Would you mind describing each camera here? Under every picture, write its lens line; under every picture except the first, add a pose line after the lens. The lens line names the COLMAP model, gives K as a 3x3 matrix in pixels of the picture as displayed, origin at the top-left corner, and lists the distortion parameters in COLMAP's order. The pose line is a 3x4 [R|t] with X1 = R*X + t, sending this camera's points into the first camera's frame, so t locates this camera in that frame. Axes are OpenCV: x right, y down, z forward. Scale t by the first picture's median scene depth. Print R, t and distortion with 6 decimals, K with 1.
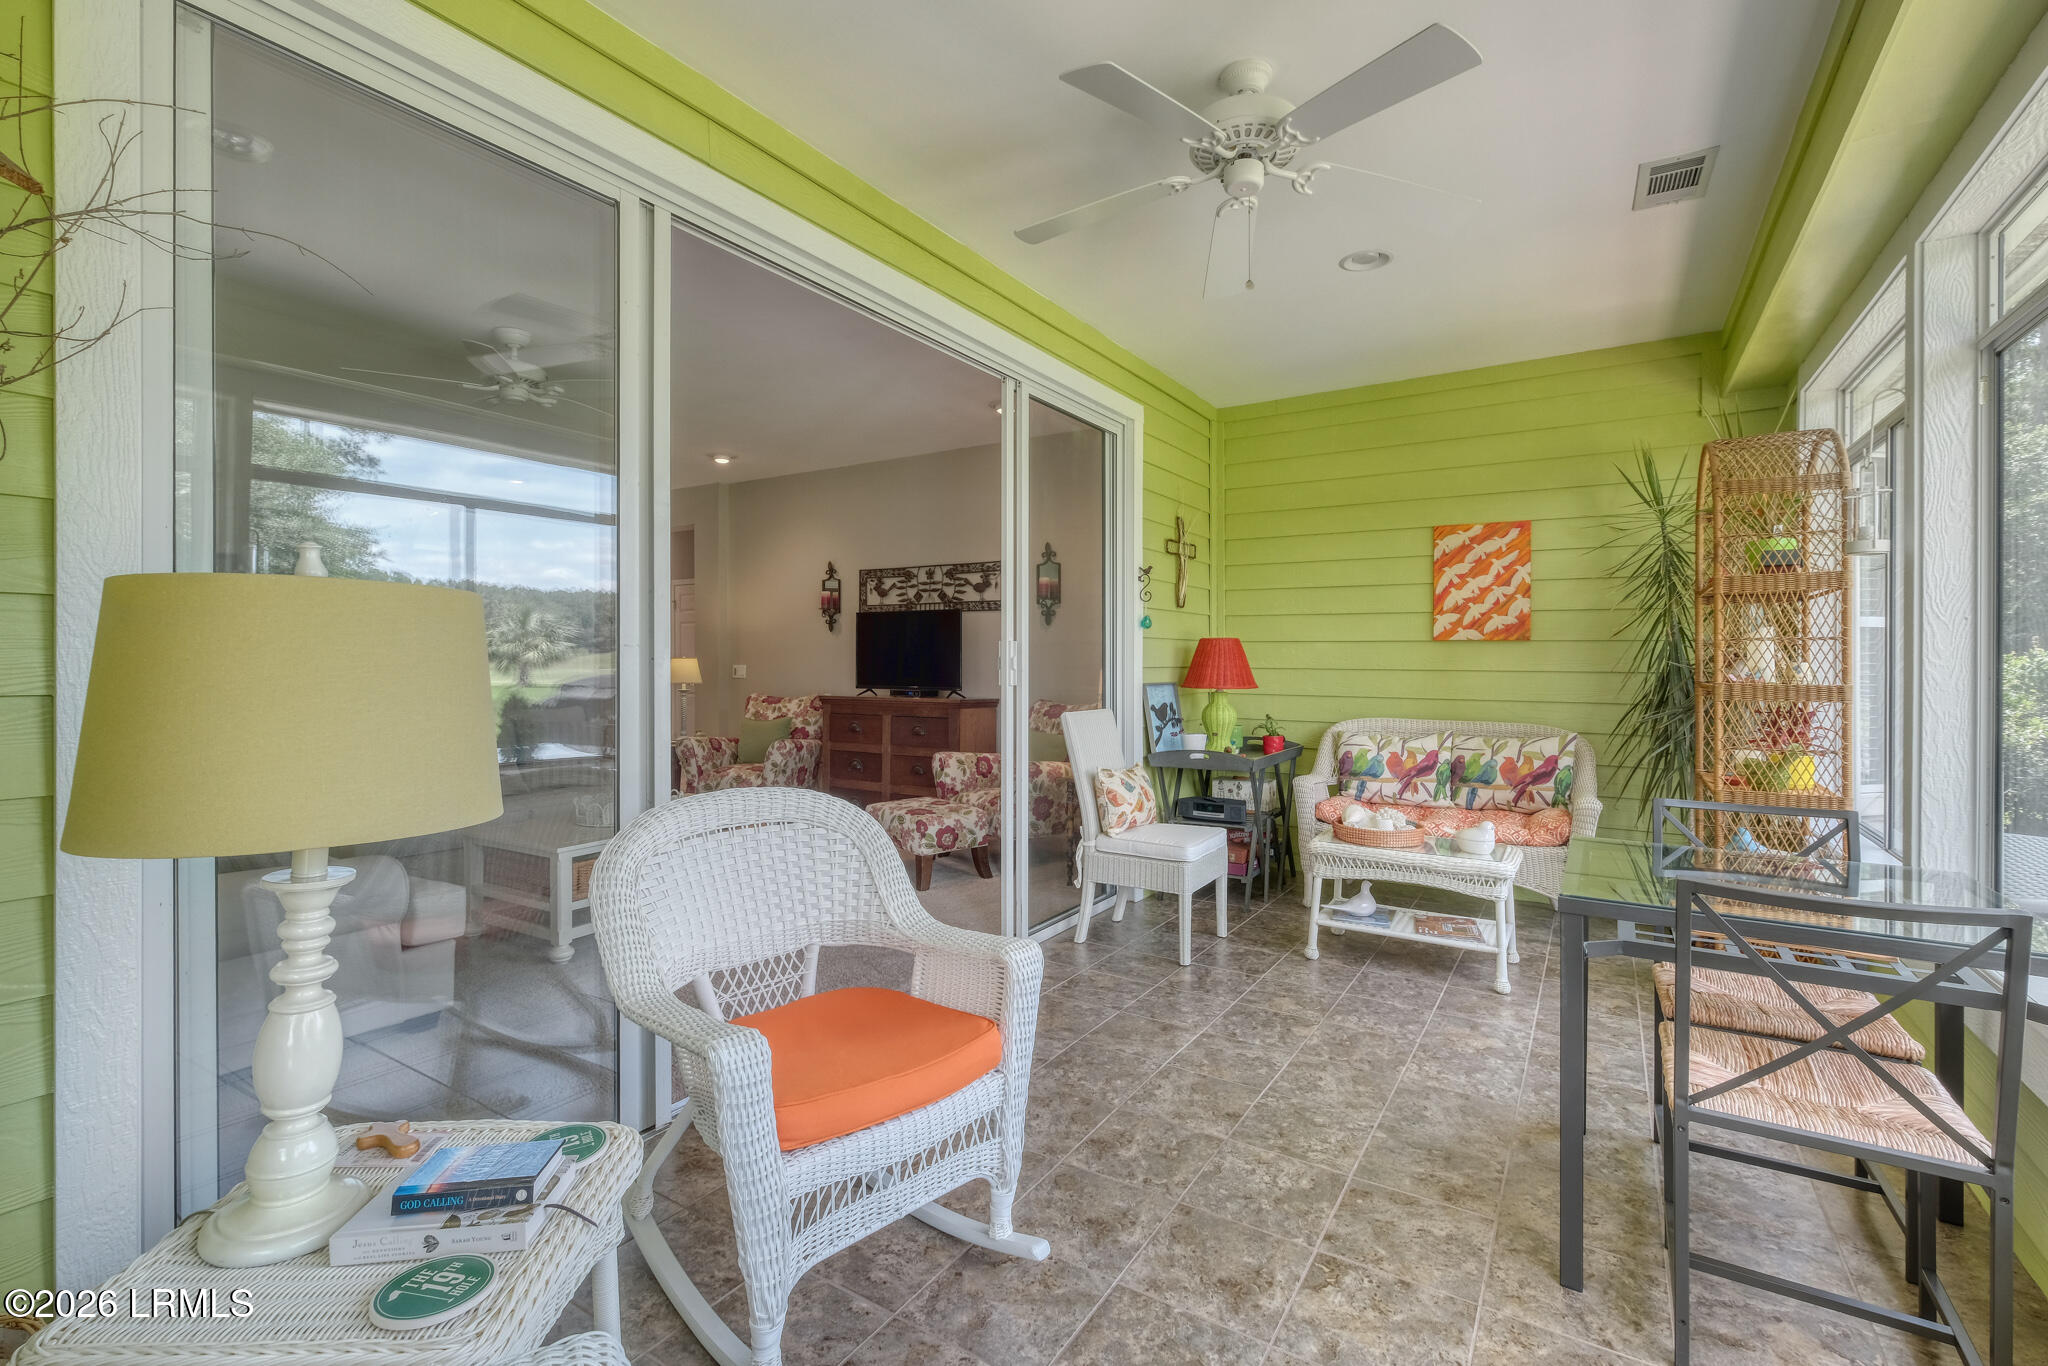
lens RADIAL K [[918.4, 0, 1026.2], [0, 918.4, 673.4], [0, 0, 1]] dist [-0.002999, 0.000724]
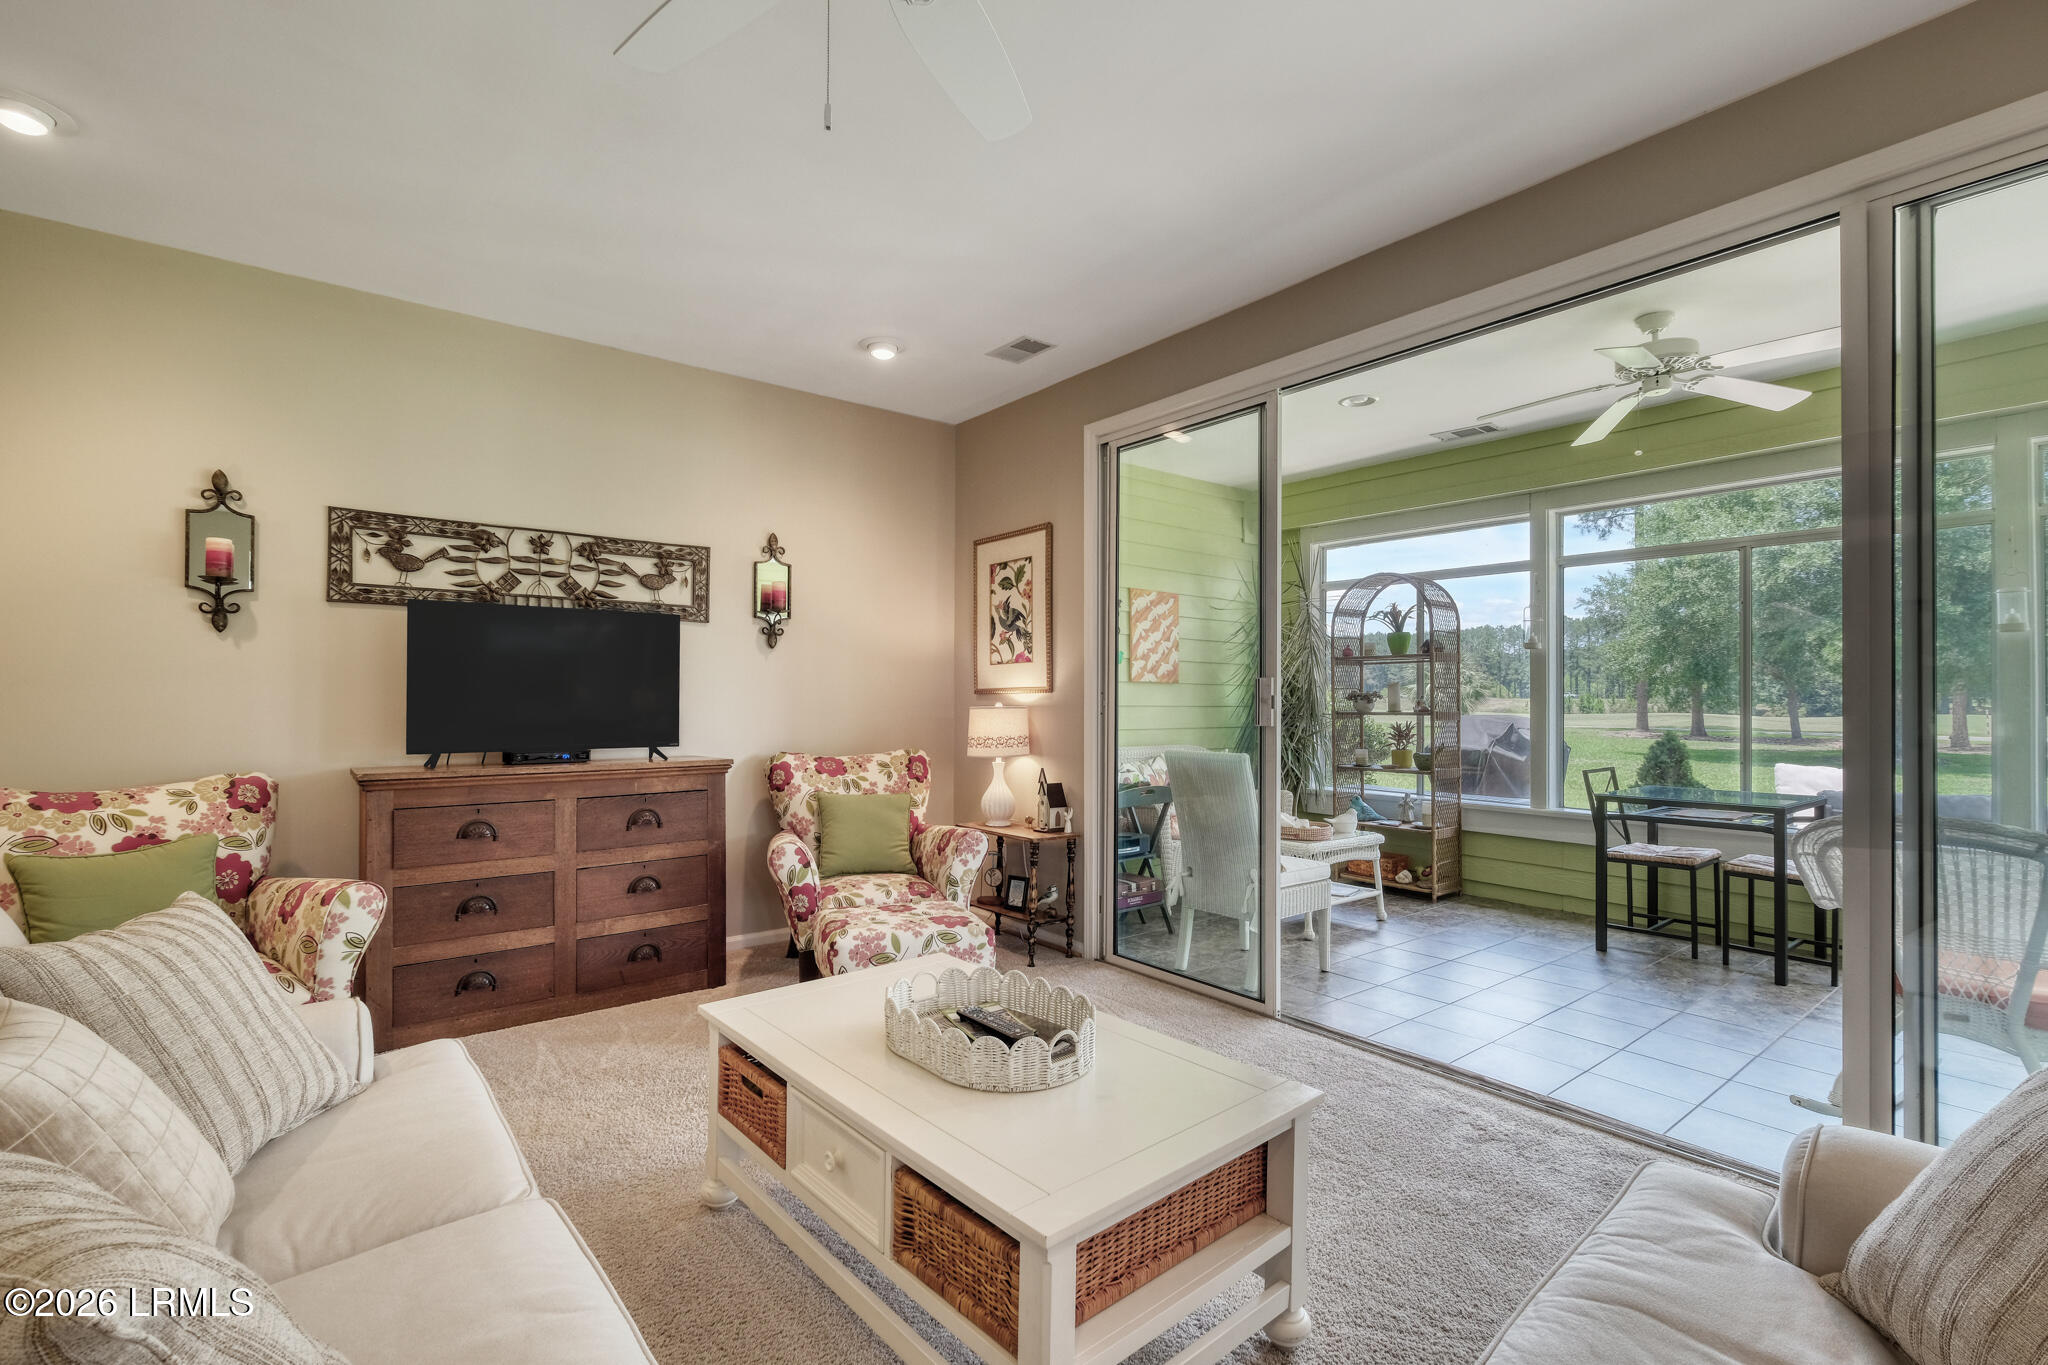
lens RADIAL K [[918.4, 0, 1034.8], [0, 918.4, 680.9], [0, 0, 1]] dist [-0.002999, 0.000724]
pose [[0.320239, 0.015765, 0.947206, -0.554418], [0.008466, 0.999774, -0.019503, -0.010628], [-0.947299, 0.014265, 0.320033, 0.542161]]
